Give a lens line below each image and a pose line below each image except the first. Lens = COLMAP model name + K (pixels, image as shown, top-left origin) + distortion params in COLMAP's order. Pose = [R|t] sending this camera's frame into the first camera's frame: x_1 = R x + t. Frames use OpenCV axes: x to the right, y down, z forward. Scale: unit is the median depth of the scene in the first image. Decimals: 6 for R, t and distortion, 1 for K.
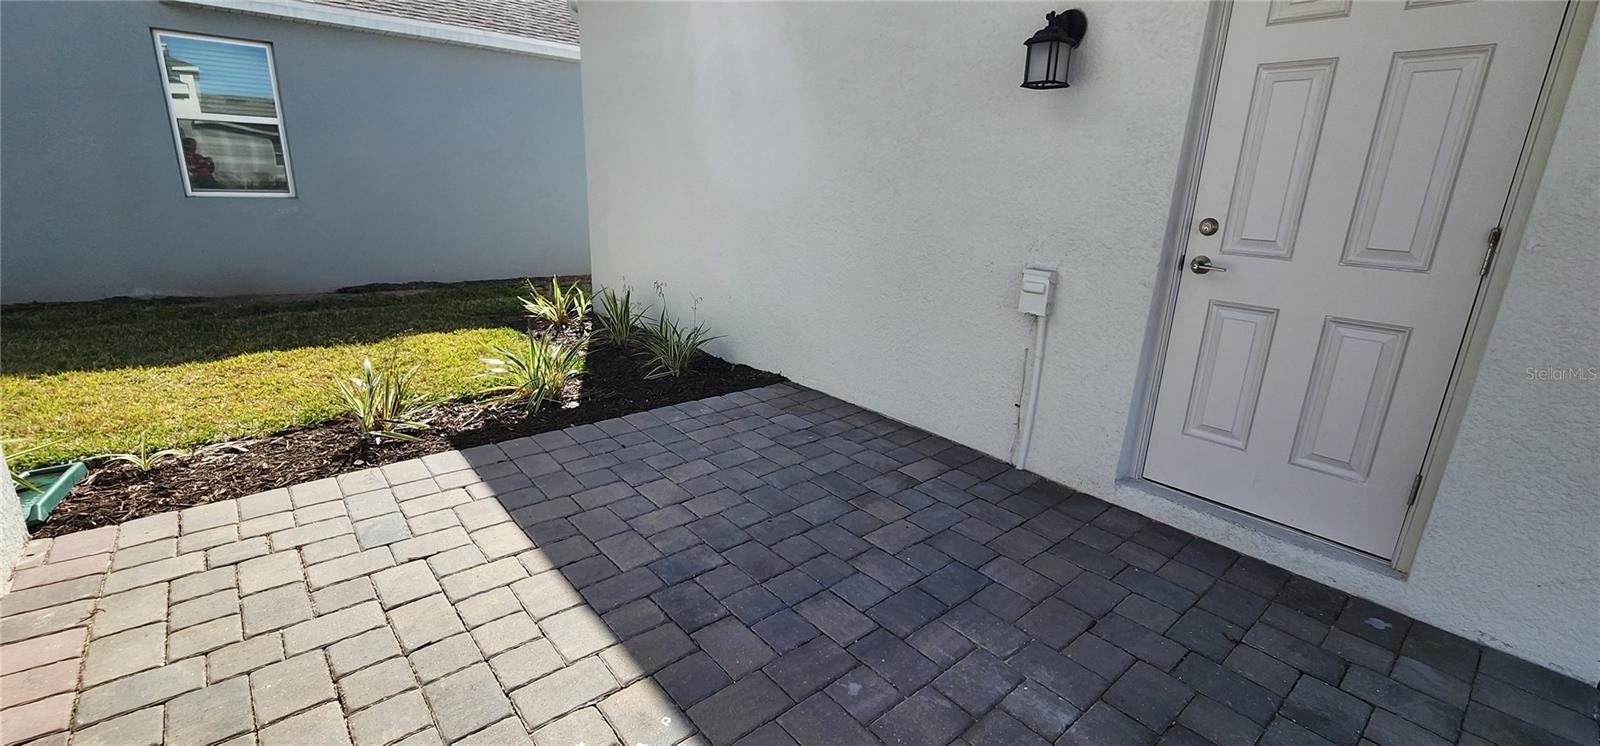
lens RADIAL K [[668.8, 0, 800.0], [0, 668.8, 373.0], [0, 0, 1]] dist [0.000707, -0.000035]
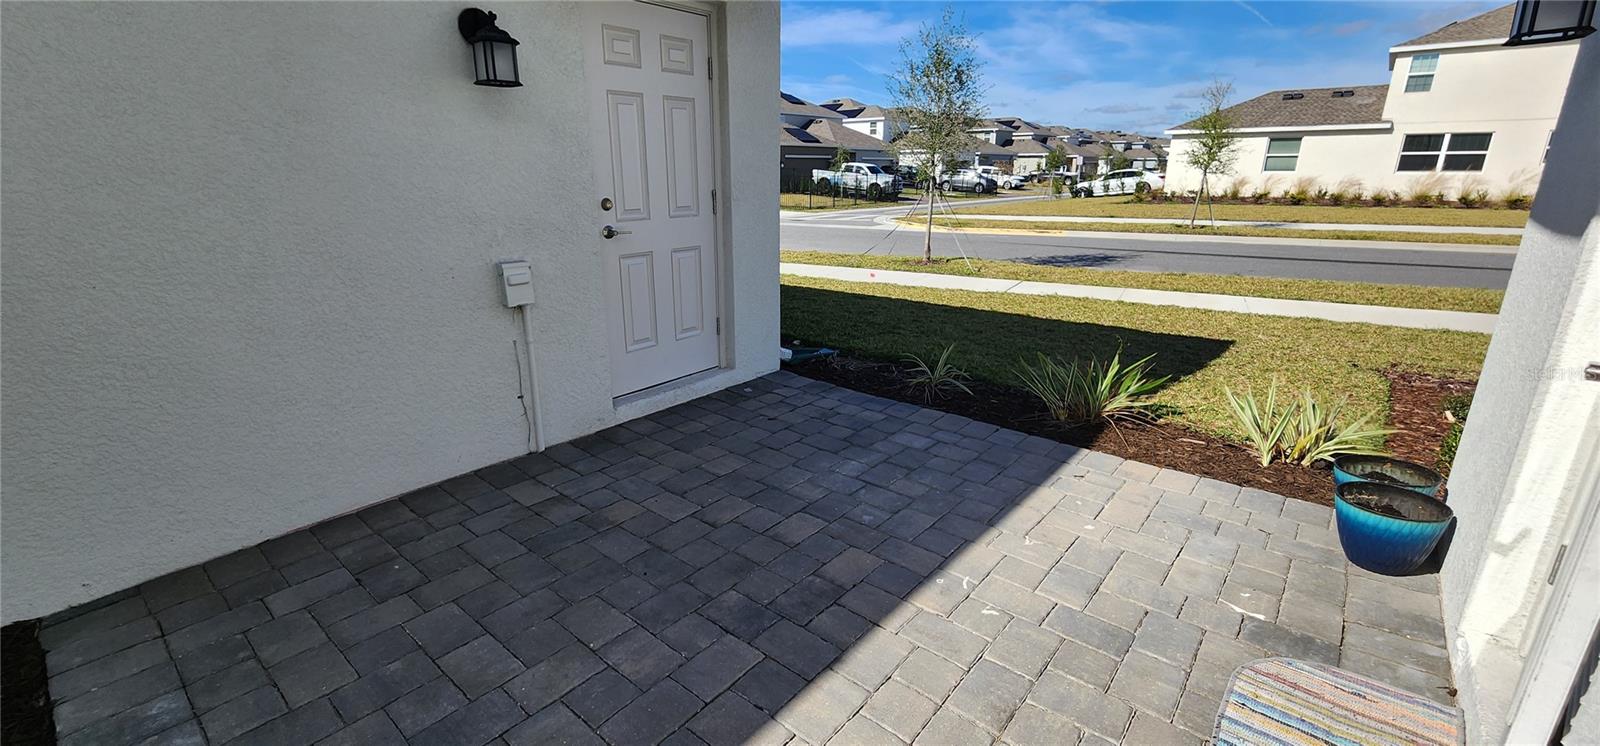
lens RADIAL K [[668.8, 0, 800.0], [0, 668.8, 373.0], [0, 0, 1]] dist [0.000707, -0.000035]
pose [[-0.164894, -0.320862, 0.932662, -0.809691], [0.274540, 0.893303, 0.355860, -0.272116], [-0.947332, 0.314732, -0.059211, 0.761976]]
